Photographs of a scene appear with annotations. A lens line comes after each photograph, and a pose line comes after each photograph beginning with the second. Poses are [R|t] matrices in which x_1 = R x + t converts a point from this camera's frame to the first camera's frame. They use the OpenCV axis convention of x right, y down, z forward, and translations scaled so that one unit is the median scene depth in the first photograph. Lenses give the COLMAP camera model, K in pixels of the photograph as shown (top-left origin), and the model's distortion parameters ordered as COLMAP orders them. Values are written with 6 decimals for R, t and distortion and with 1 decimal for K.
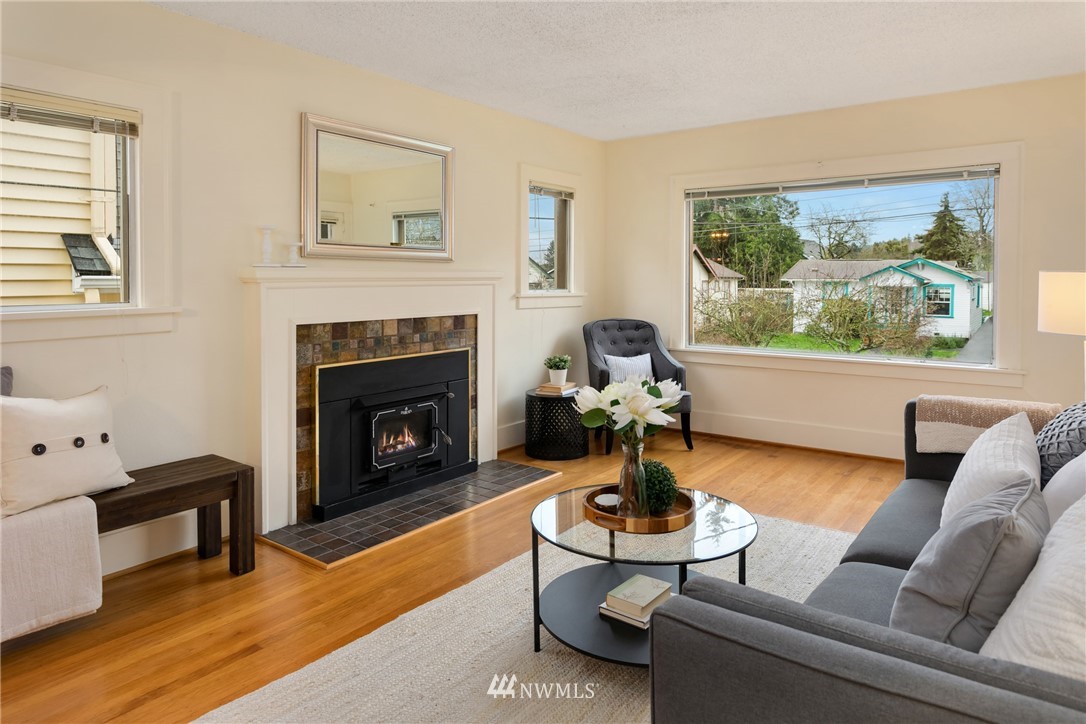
lens RADIAL K [[637.1, 0, 492.2], [0, 637.1, 295.4], [0, 0, 1]] dist [-0.001571, 0.002519]
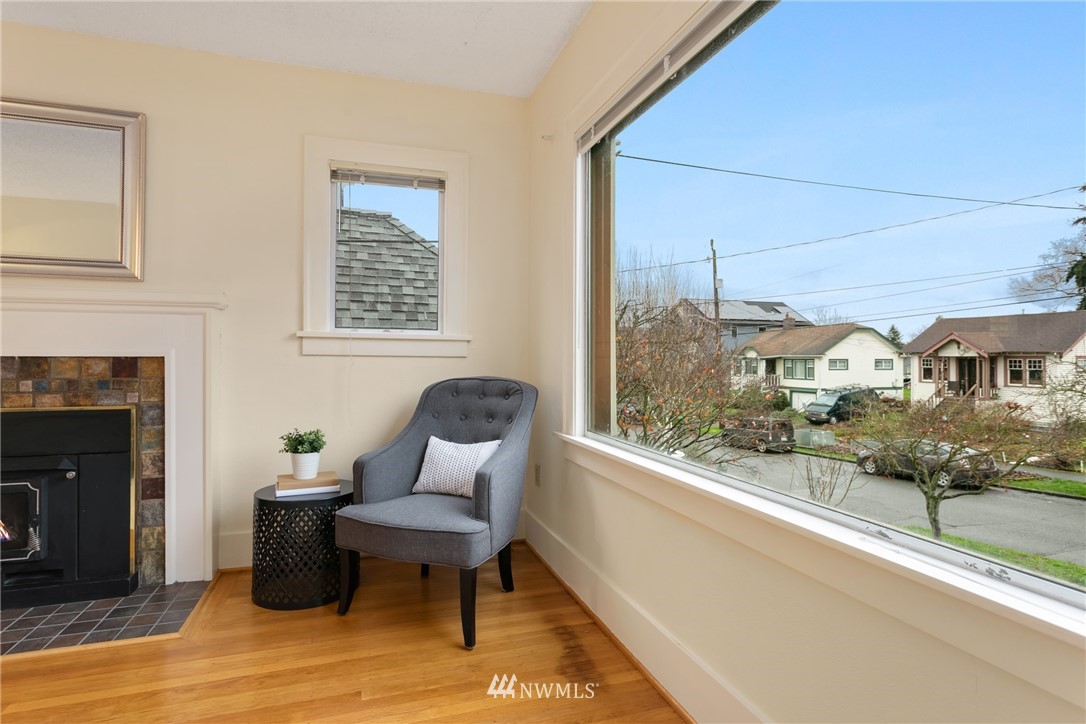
lens RADIAL K [[566.0, 0, 507.4], [0, 566.0, 360.6], [0, 0, 1]] dist [-0.020412, 0.000180]
pose [[0.869193, 0.015291, -0.494237, 0.583097], [-0.021020, 0.999761, -0.006035, 0.028945], [0.494027, 0.015635, 0.869306, 0.664038]]
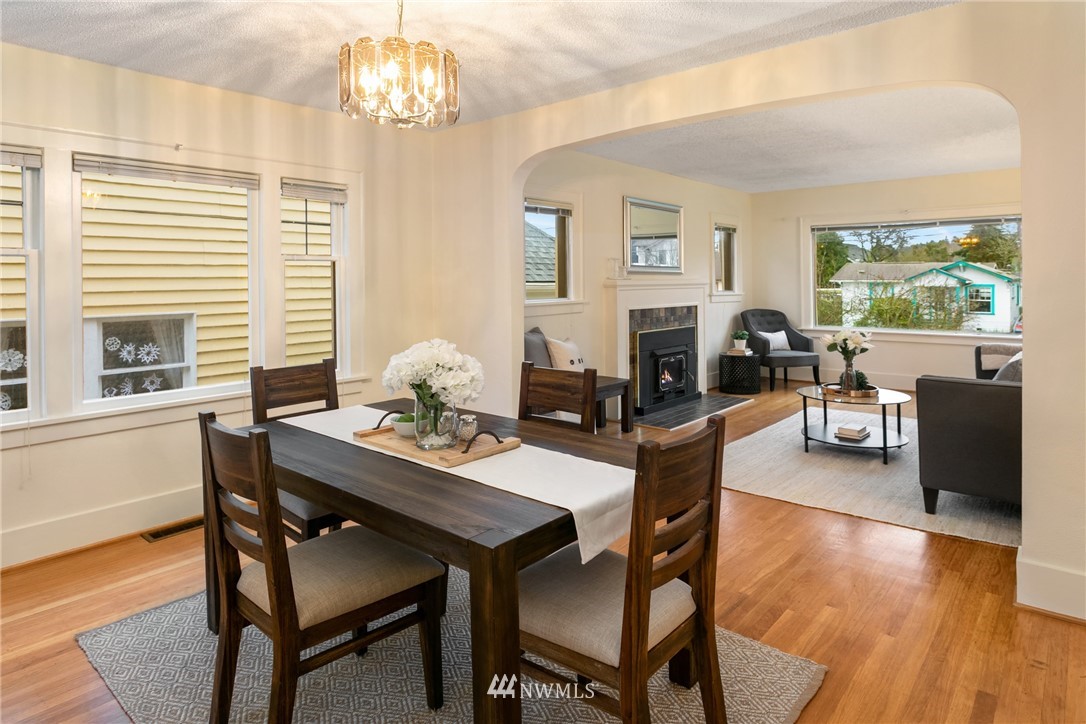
lens RADIAL K [[587.9, 0, 506.0], [0, 587.9, 277.0], [0, 0, 1]] dist [0.010731, 0.001674]
pose [[0.998133, -0.005000, -0.060879, -0.432182], [0.003044, 0.999477, -0.032181, 0.003411], [0.061008, 0.031936, 0.997626, -0.582794]]
